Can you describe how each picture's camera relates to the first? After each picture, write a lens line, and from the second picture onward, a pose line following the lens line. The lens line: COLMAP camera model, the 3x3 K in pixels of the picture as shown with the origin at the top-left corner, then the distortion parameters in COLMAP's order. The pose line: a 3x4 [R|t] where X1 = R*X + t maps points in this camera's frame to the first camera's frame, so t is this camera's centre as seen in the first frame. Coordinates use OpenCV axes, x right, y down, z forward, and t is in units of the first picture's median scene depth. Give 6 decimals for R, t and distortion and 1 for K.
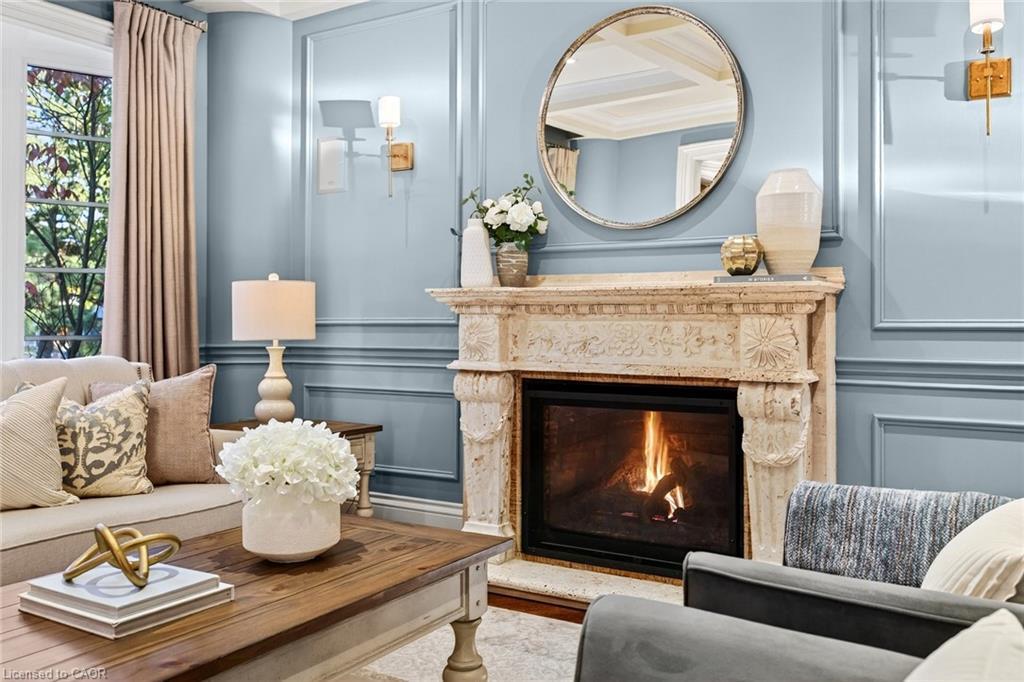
lens RADIAL K [[854.5, 0, 527.9], [0, 854.5, 319.7], [0, 0, 1]] dist [-0.006589, -0.000603]
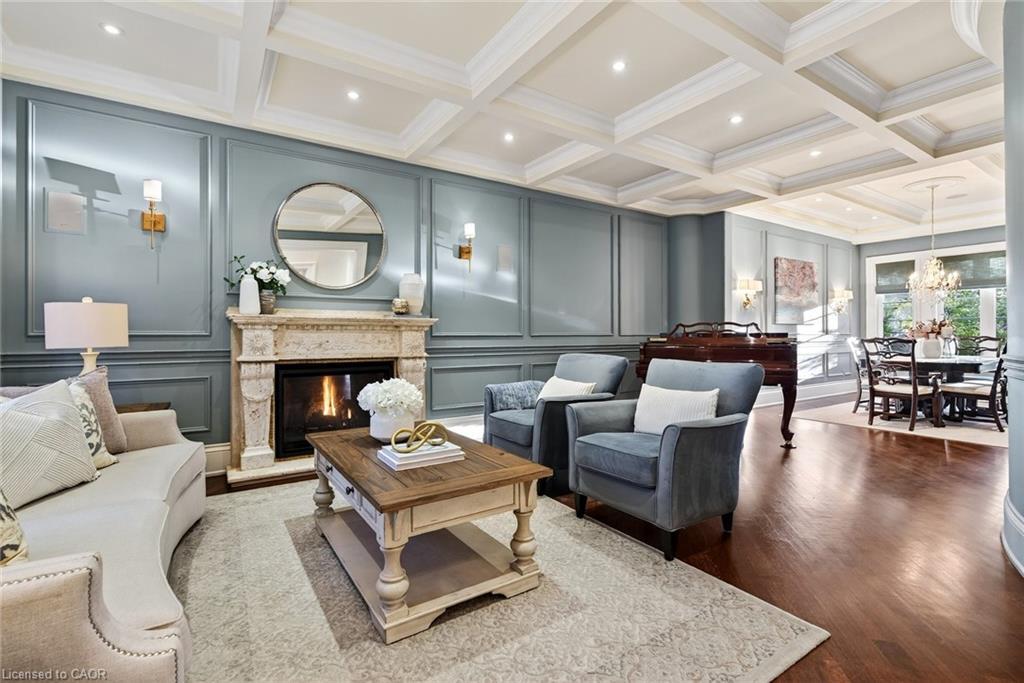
lens RADIAL K [[461.4, 0, 512.6], [0, 461.4, 336.9], [0, 0, 1]] dist [-0.004949, 0.001266]
pose [[0.436926, -0.006716, 0.899472, -0.694141], [-0.002049, 0.999962, 0.008462, -0.000133], [-0.899495, -0.005540, 0.436896, 0.111481]]
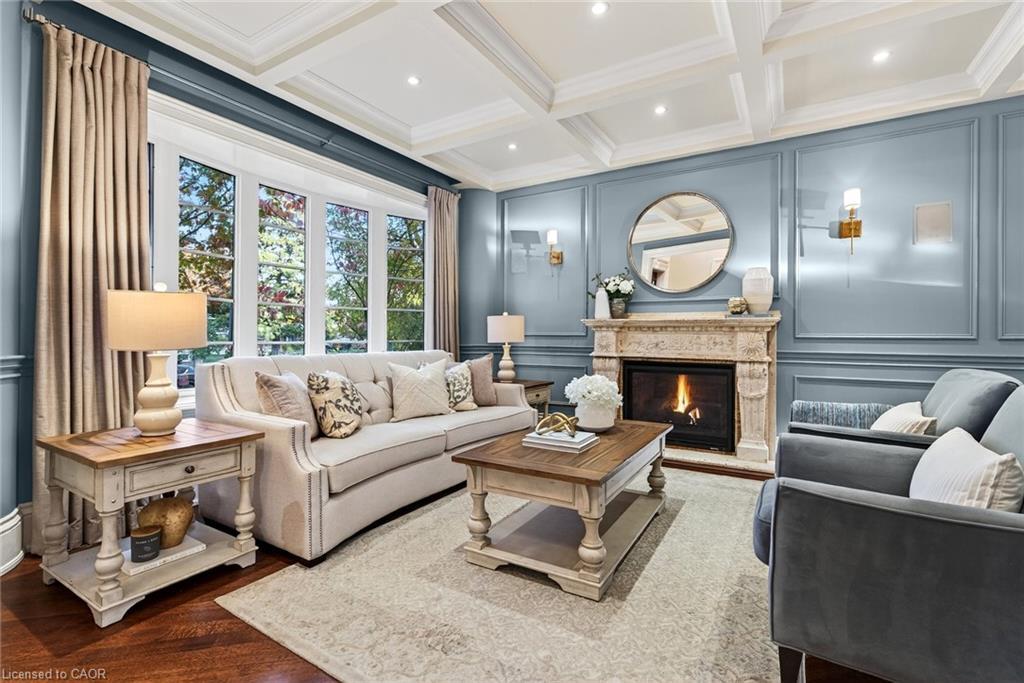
lens RADIAL K [[461.4, 0, 516.8], [0, 461.4, 334.7], [0, 0, 1]] dist [-0.004949, 0.001266]
pose [[0.999997, 0.001662, 0.001622, -0.290459], [-0.001670, 0.999986, 0.004931, -0.002710], [-0.001614, -0.004934, 0.999987, -0.192104]]
